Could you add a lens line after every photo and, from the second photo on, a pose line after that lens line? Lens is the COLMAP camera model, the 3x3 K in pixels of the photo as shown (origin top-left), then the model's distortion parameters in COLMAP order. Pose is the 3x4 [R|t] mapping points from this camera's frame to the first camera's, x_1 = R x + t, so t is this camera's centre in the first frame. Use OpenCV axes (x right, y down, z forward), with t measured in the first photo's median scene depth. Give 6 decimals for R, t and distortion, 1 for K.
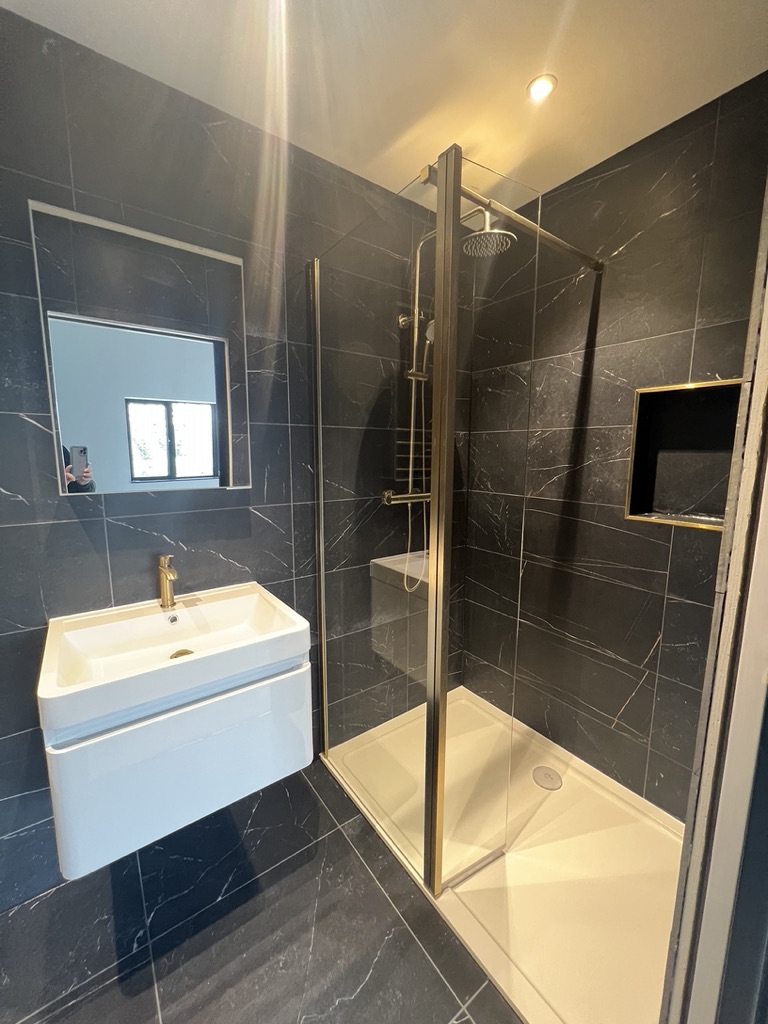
lens RADIAL K [[409.1, 0, 384.4], [0, 409.1, 510.0], [0, 0, 1]] dist [0.000658, 0.000143]
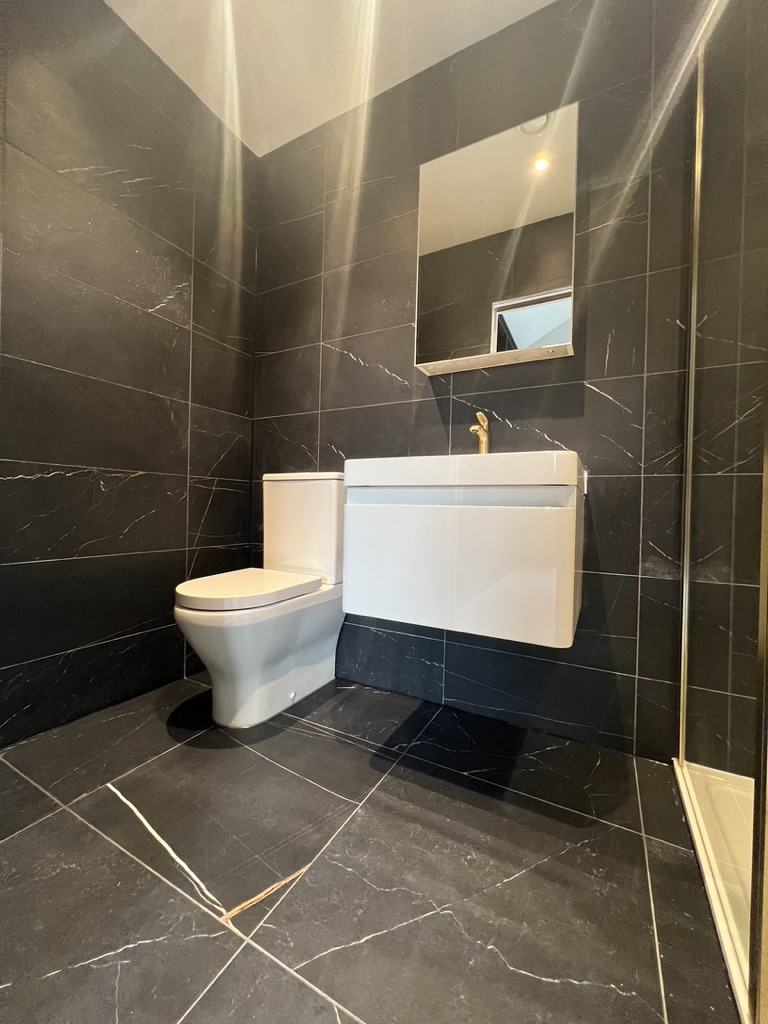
lens RADIAL K [[409.4, 0, 386.9], [0, 409.4, 511.3], [0, 0, 1]] dist [-0.001978, 0.000288]
pose [[0.434075, 0.011188, -0.900807, 0.342249], [-0.151239, 0.986637, -0.060624, 0.475426], [0.888091, 0.162552, 0.429967, 0.376174]]
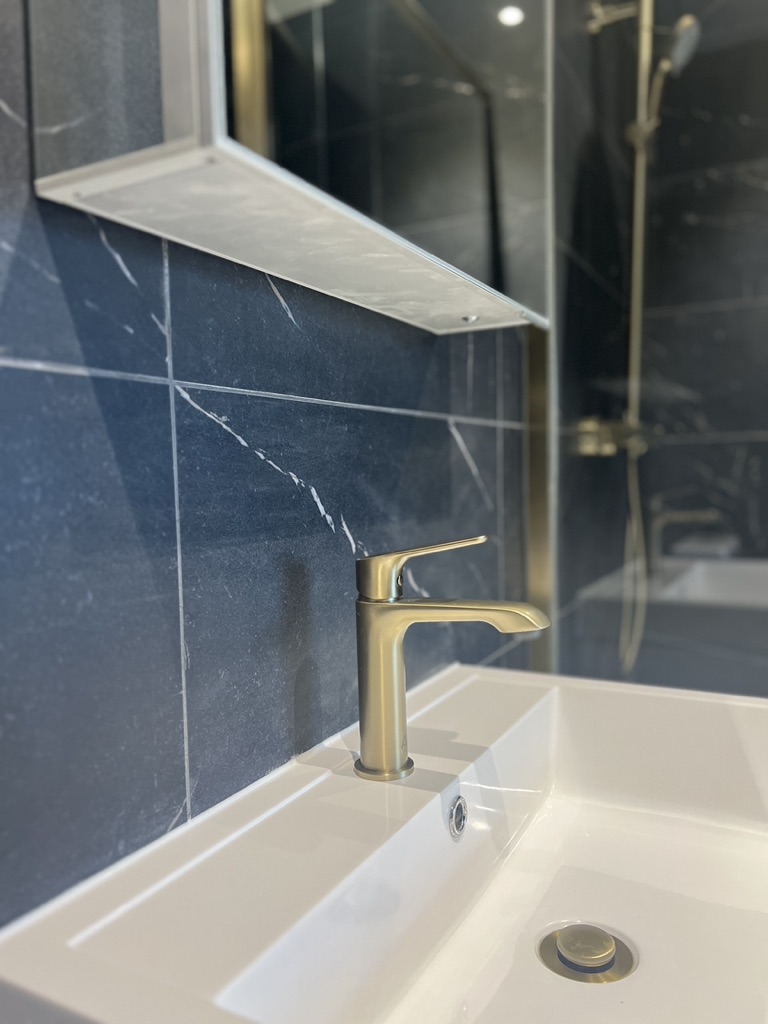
lens RADIAL K [[768.7, 0, 384.1], [0, 768.7, 517.0], [0, 0, 1]] dist [0.060779, -0.052719]
pose [[0.900972, -0.047504, 0.431269, -0.786295], [0.083367, 0.994421, -0.064628, 0.126773], [-0.425793, 0.094181, 0.899906, 0.630299]]
